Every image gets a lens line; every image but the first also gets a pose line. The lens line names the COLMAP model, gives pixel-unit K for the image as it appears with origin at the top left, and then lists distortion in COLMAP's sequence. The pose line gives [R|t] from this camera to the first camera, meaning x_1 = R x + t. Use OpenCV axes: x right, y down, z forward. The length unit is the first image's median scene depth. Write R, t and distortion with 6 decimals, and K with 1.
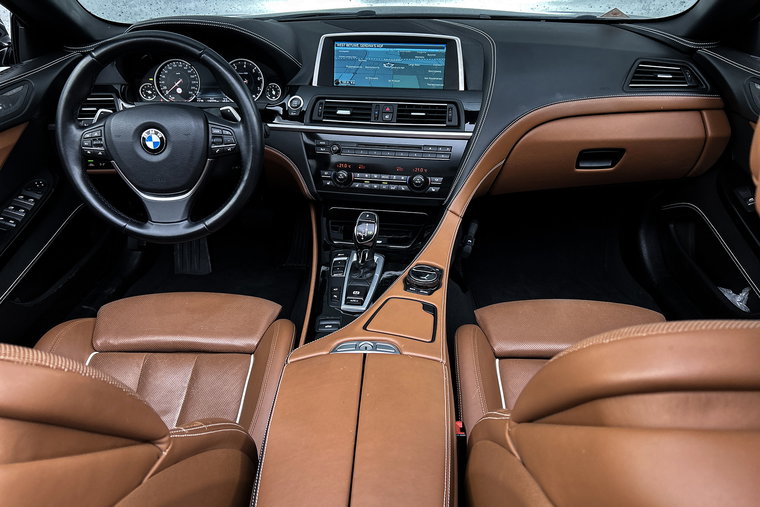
lens RADIAL K [[566.5, 0, 377.3], [0, 566.5, 258.8], [0, 0, 1]] dist [0.055403, -0.052245]
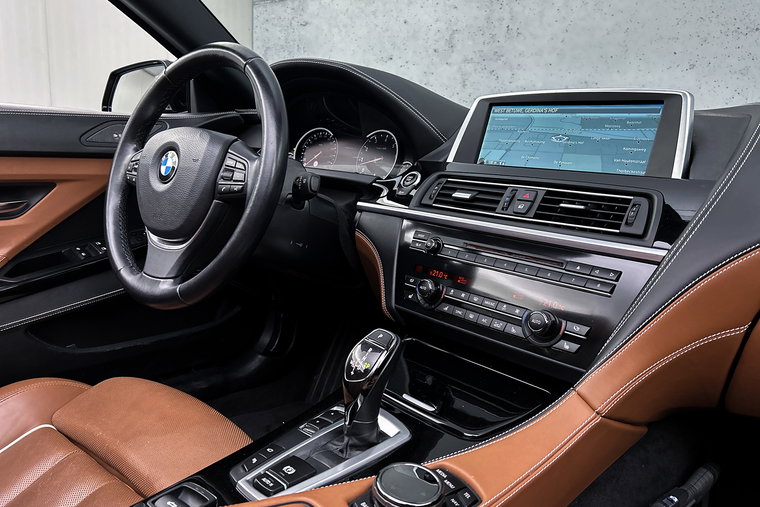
lens RADIAL K [[566.5, 0, 381.8], [0, 566.5, 260.2], [0, 0, 1]] dist [0.055403, -0.052245]
pose [[0.803021, 0.173203, -0.570226, 0.243785], [-0.353471, 0.908785, -0.221739, -0.021304], [0.479807, 0.379619, 0.790996, 0.491937]]
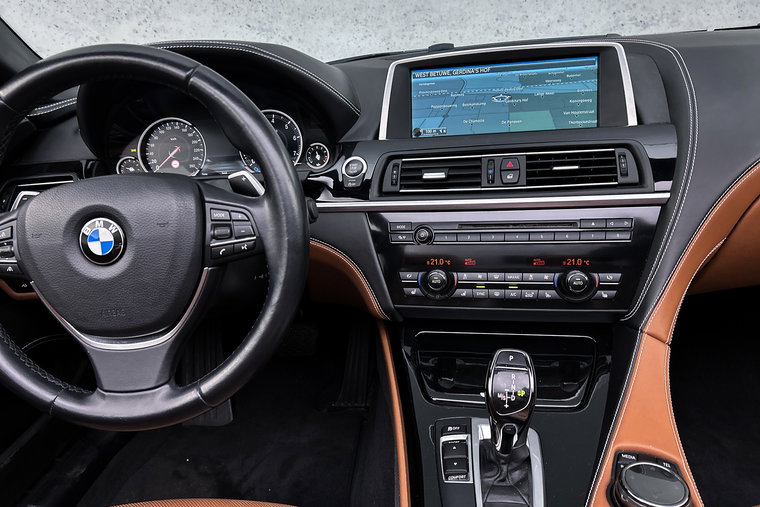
lens RADIAL K [[566.5, 0, 376.6], [0, 566.5, 256.6], [0, 0, 1]] dist [0.055403, -0.052245]
pose [[0.996787, -0.057344, -0.055919, -0.092762], [0.047775, 0.986033, -0.159551, -0.080106], [0.064287, 0.156367, 0.985605, 0.419390]]
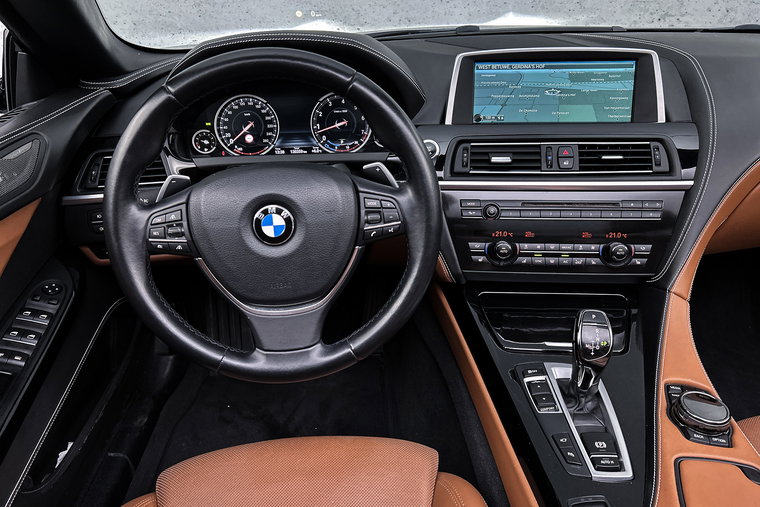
lens RADIAL K [[566.5, 0, 379.6], [0, 566.5, 254.0], [0, 0, 1]] dist [0.055403, -0.052245]
pose [[0.994149, -0.056671, 0.091960, -0.283428], [0.062056, 0.996456, -0.056793, -0.111730], [-0.088416, 0.062168, 0.994142, 0.323993]]
